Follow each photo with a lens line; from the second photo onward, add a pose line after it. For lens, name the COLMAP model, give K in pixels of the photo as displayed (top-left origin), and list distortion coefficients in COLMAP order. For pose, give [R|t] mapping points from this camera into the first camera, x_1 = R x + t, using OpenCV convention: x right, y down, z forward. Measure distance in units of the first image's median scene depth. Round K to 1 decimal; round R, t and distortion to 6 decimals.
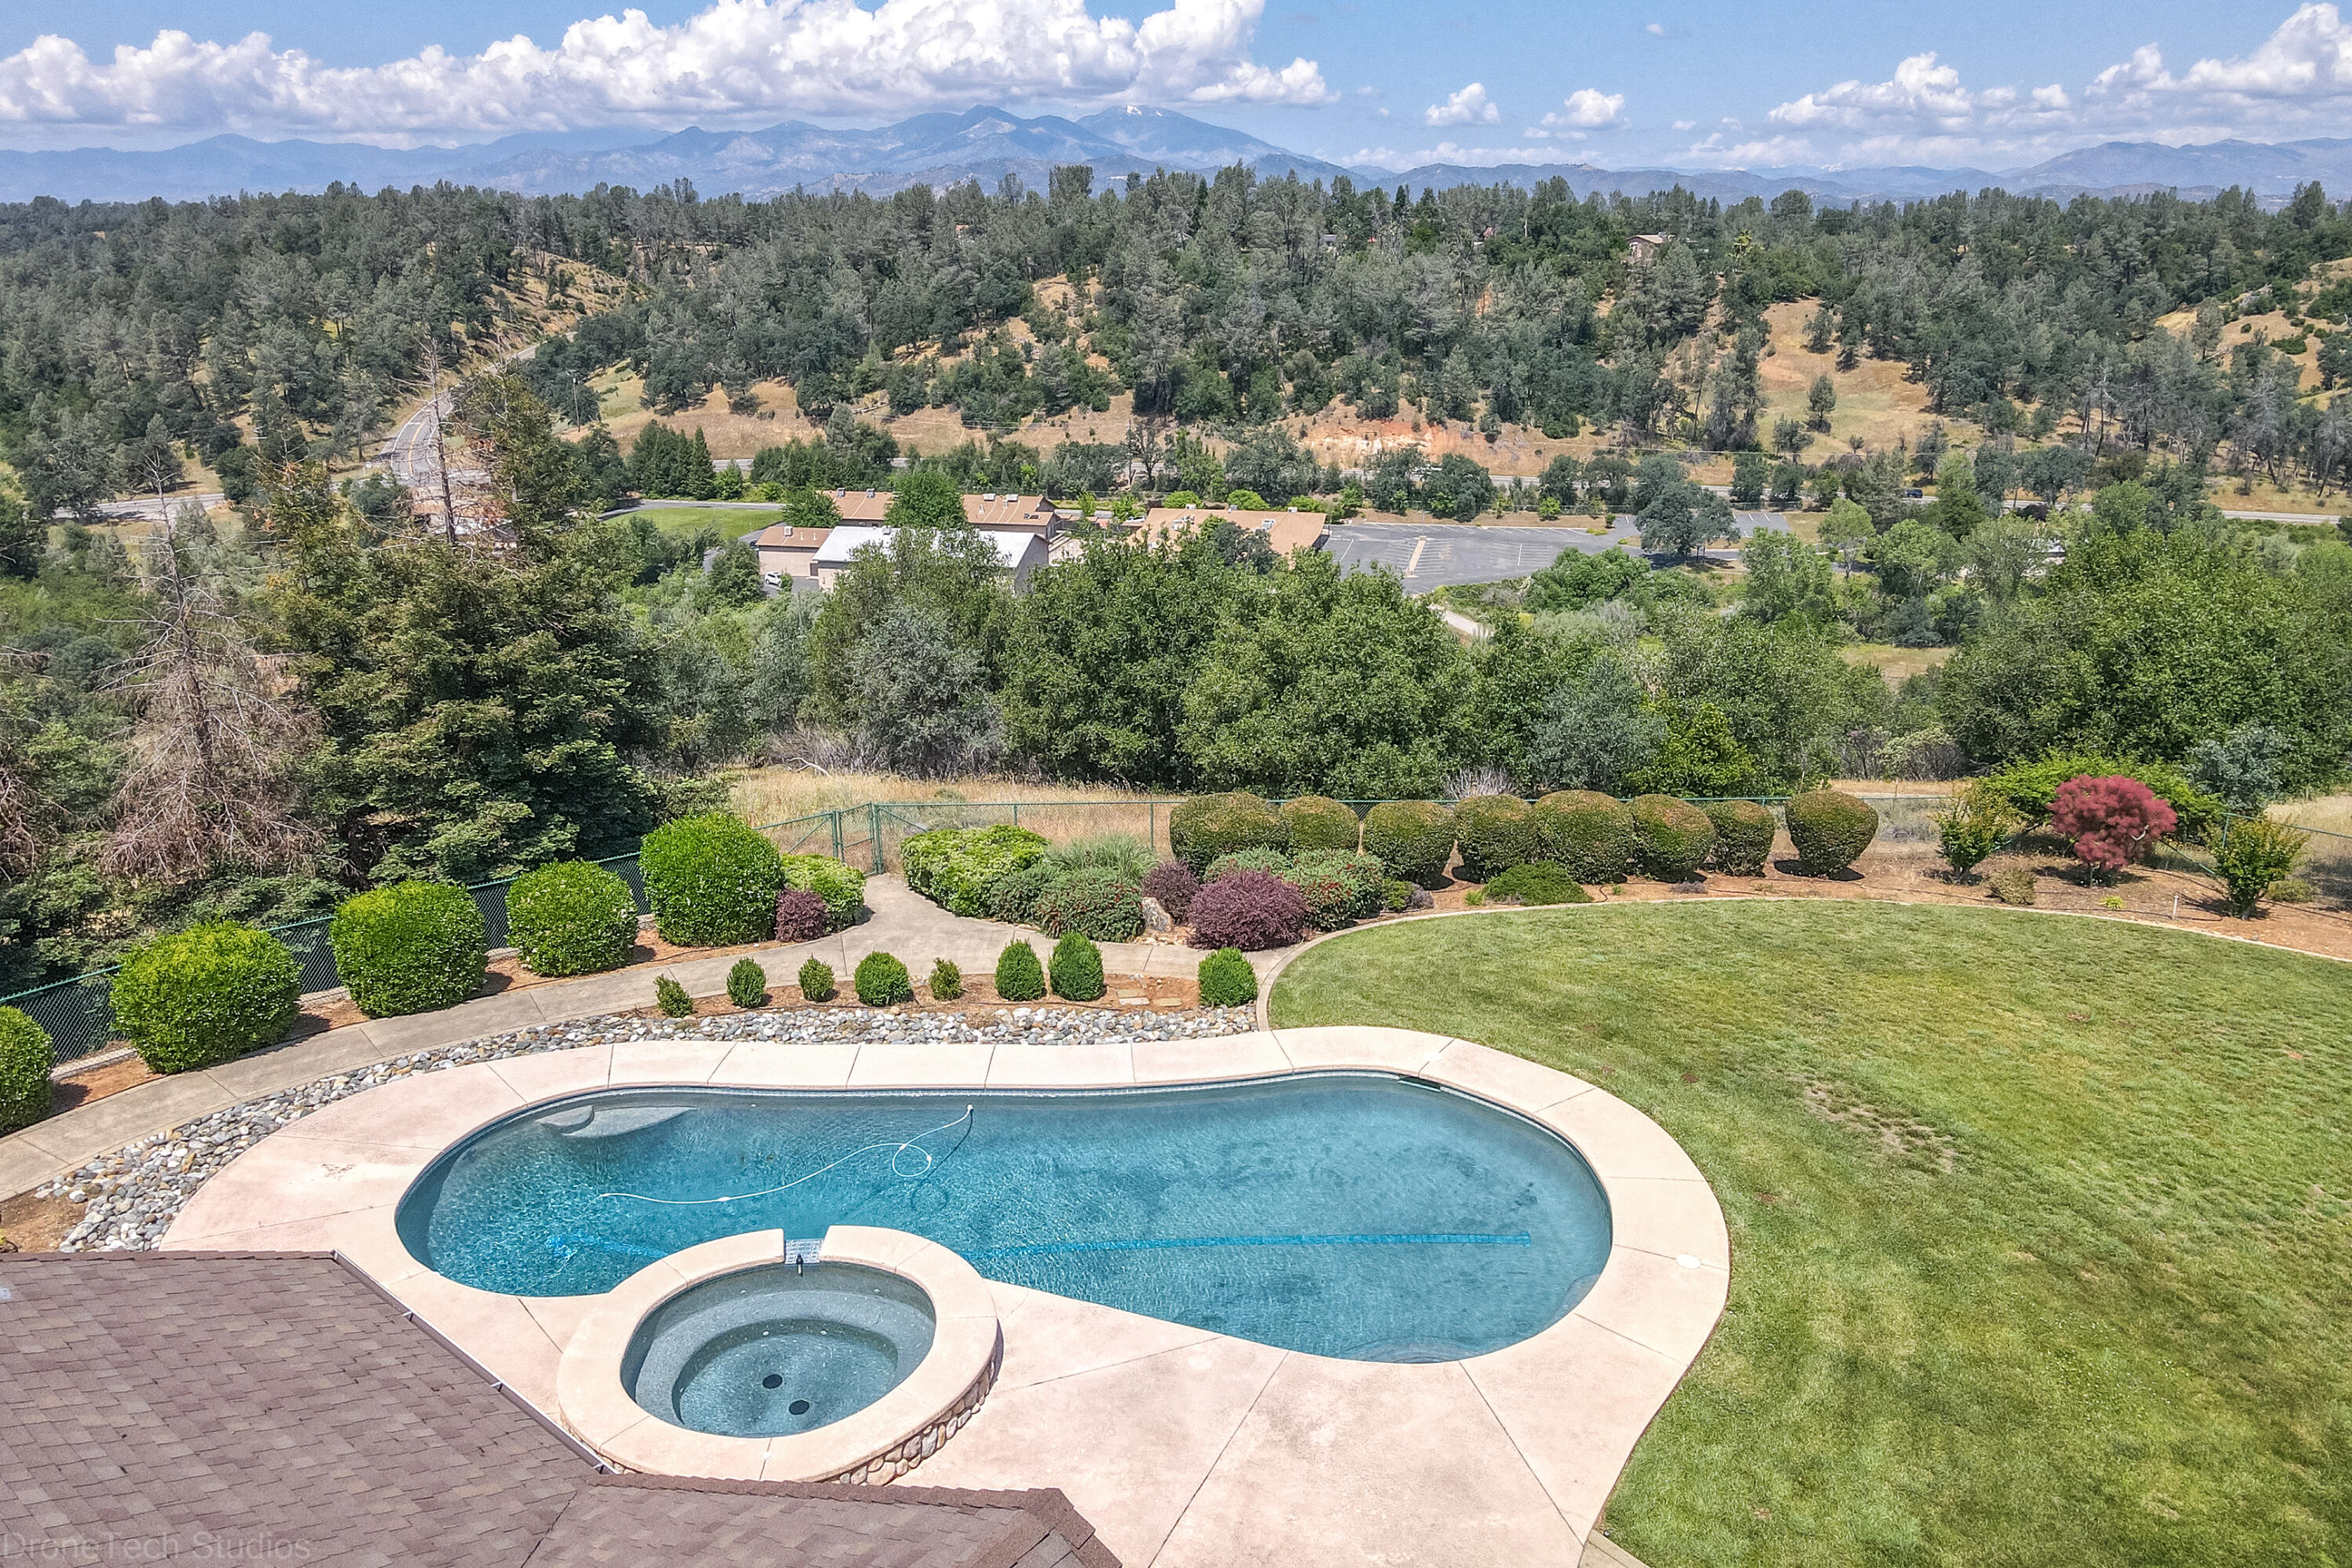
lens RADIAL K [[1710.5, 0, 1162.8], [0, 1710.5, 727.9], [0, 0, 1]] dist [-0.009753, 0.045194]
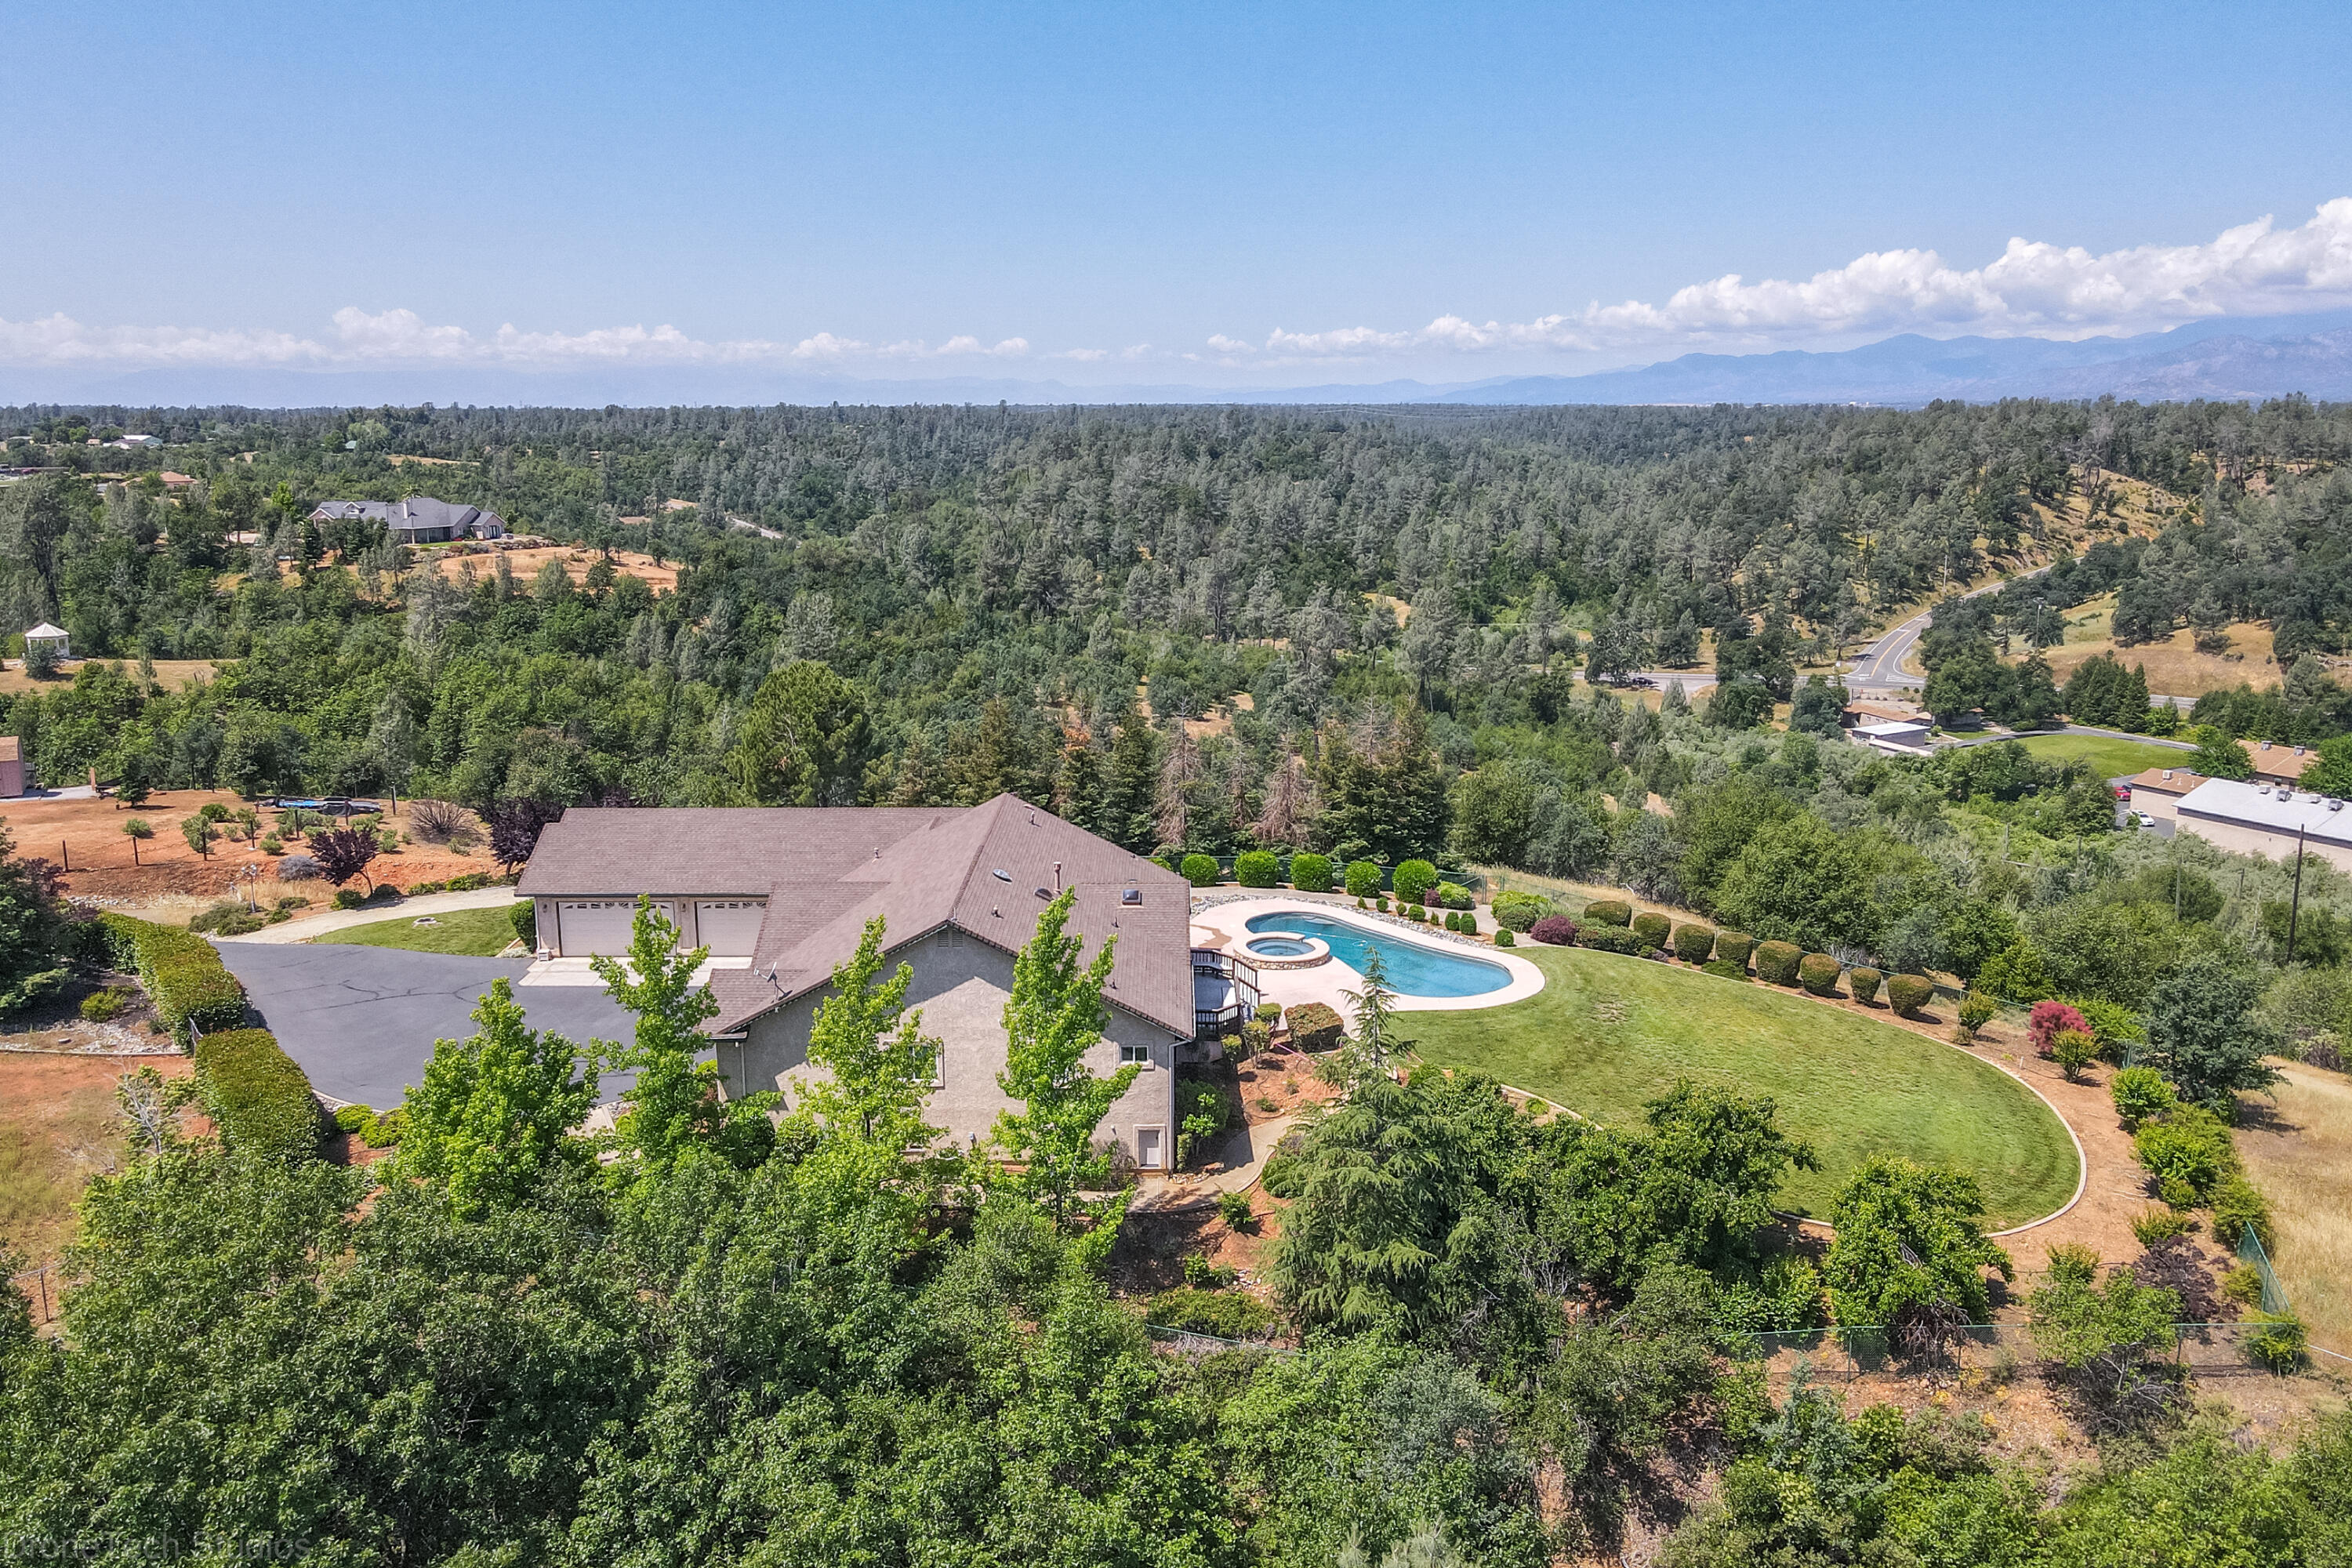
lens RADIAL K [[1710.5, 0, 1162.8], [0, 1710.5, 727.9], [0, 0, 1]] dist [-0.009753, 0.045194]
pose [[0.639686, 0.136001, -0.756509, 0.123693], [-0.214524, 0.976701, -0.005811, -0.004341], [0.738093, 0.166006, 0.653957, -0.095063]]
